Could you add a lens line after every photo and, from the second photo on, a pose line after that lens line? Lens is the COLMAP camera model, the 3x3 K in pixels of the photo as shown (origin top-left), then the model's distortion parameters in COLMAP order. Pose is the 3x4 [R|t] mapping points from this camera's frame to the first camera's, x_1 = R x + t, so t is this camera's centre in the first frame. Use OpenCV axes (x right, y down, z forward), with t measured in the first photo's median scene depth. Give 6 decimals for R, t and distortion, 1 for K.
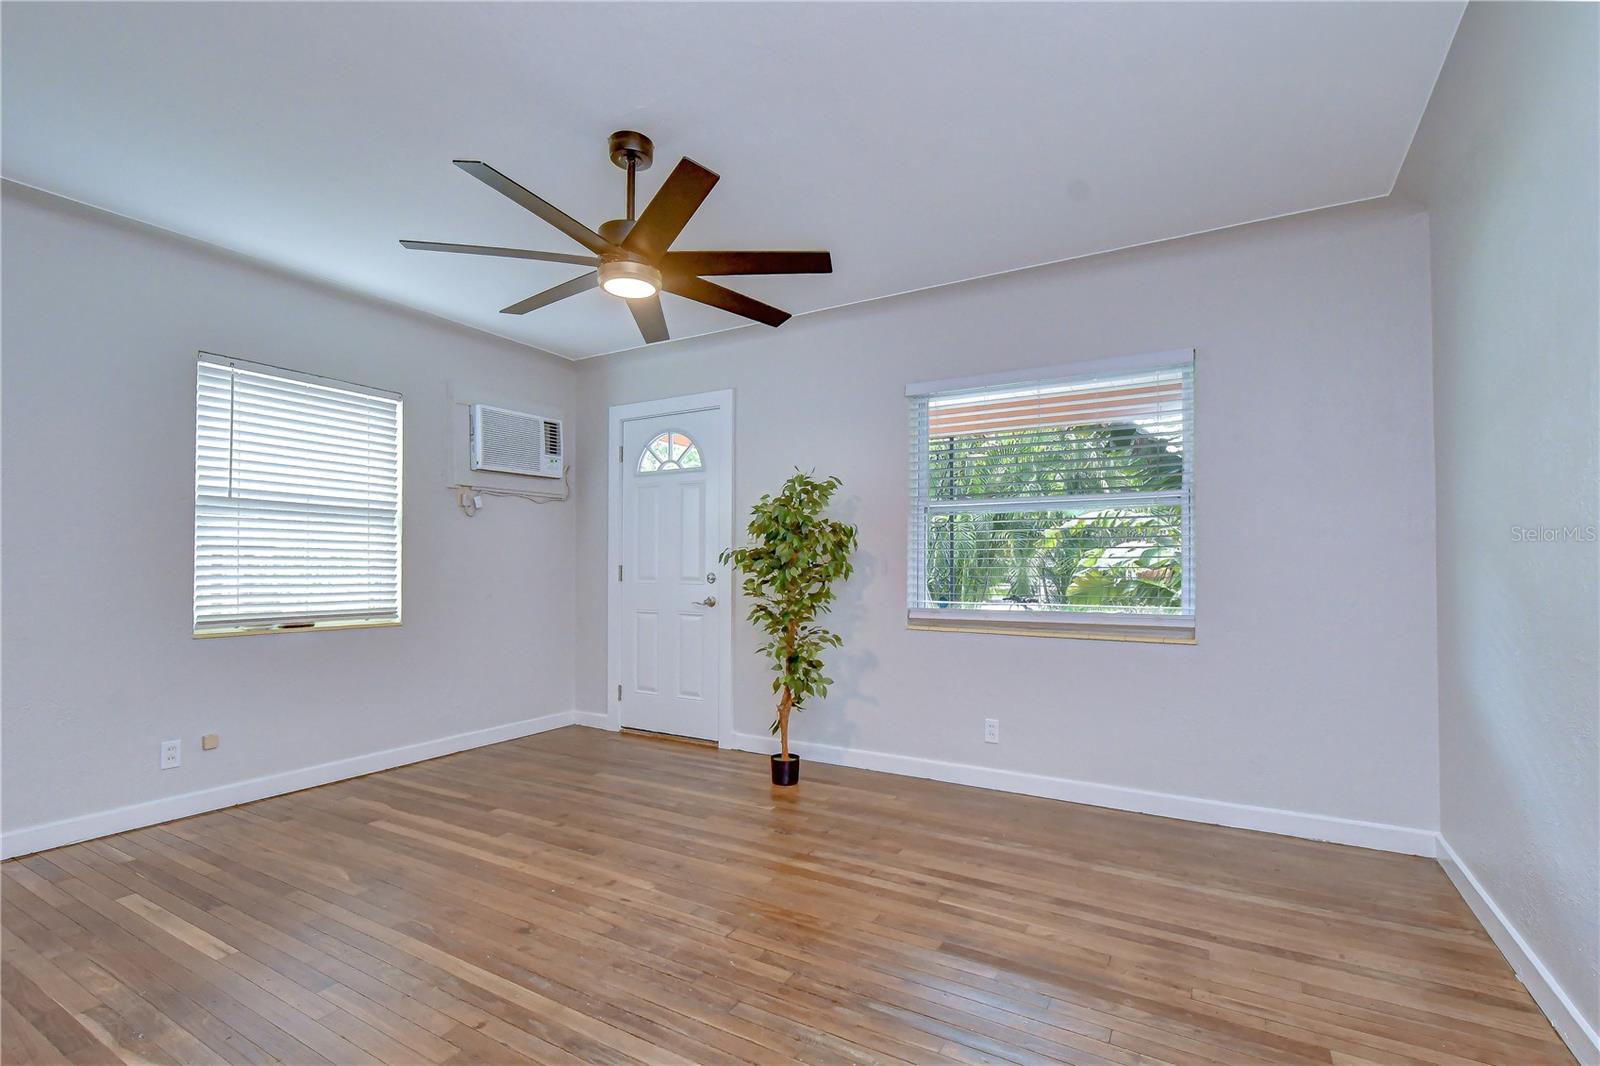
lens RADIAL K [[745.9, 0, 802.0], [0, 745.9, 555.3], [0, 0, 1]] dist [-0.000493, -0.000247]
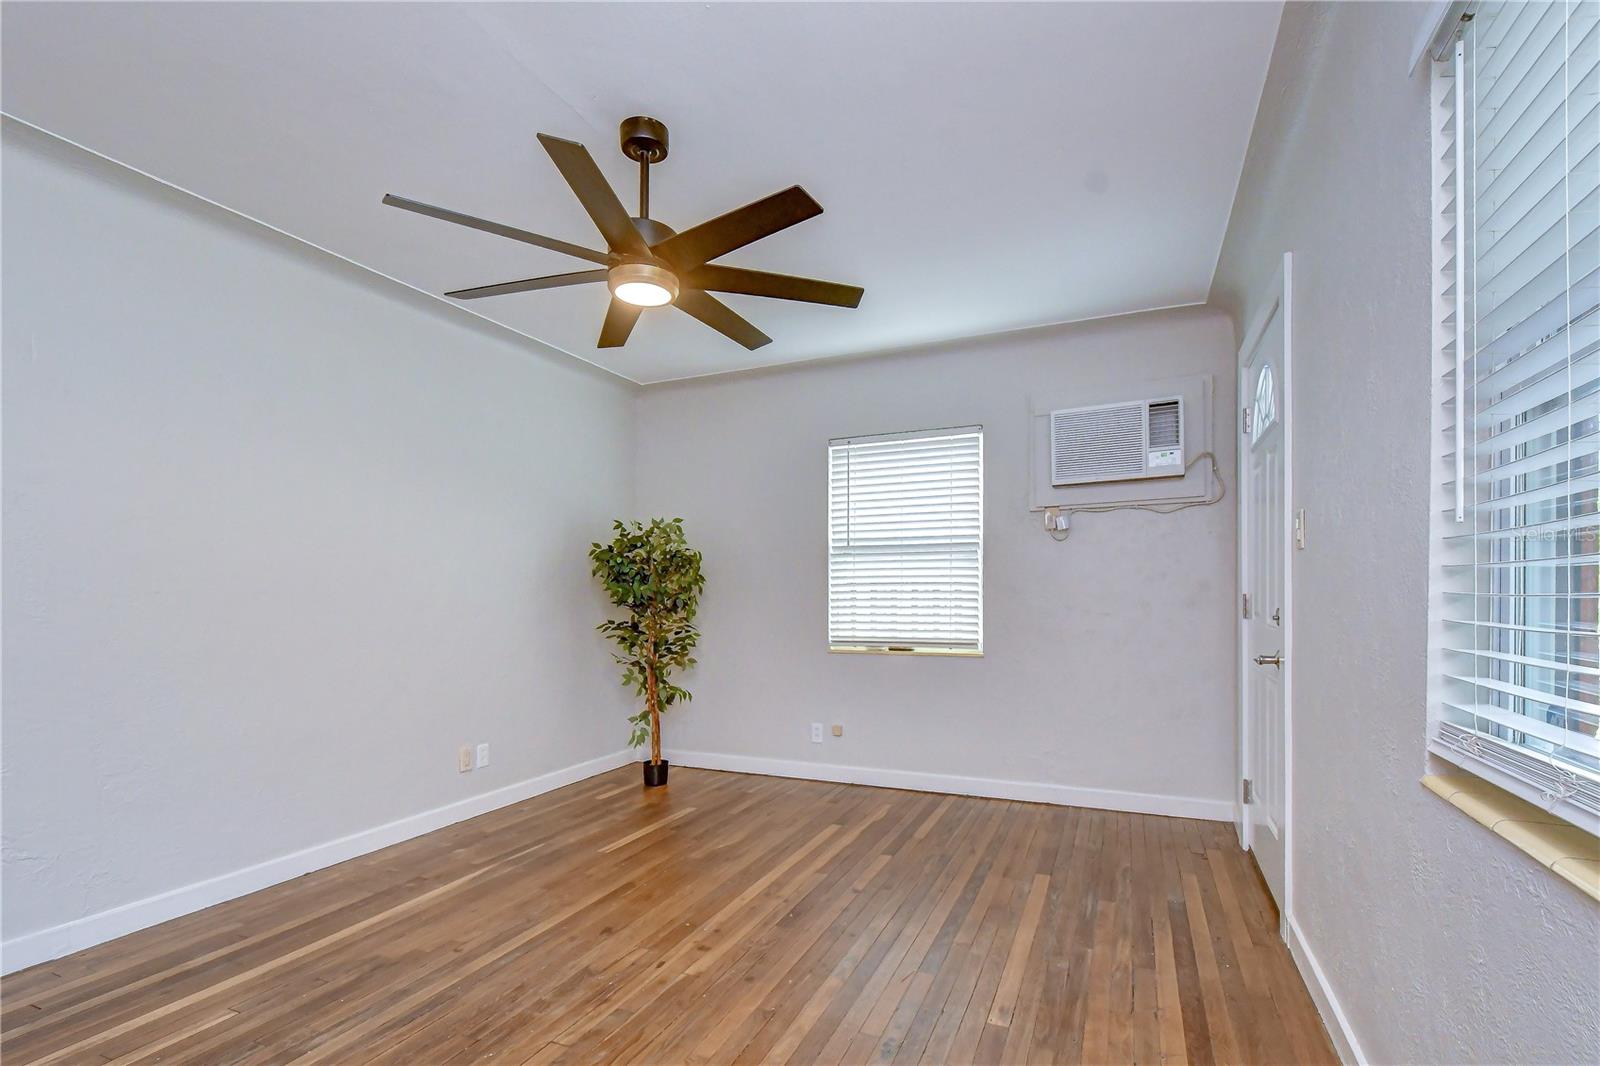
lens RADIAL K [[720.3, 0, 803.3], [0, 720.3, 605.4], [0, 0, 1]] dist [-0.000724, -0.000115]
pose [[0.113177, 0.003539, -0.993569, 0.462392], [0.020726, 0.999768, 0.005922, 0.016408], [0.993359, -0.021263, 0.113077, 0.765805]]
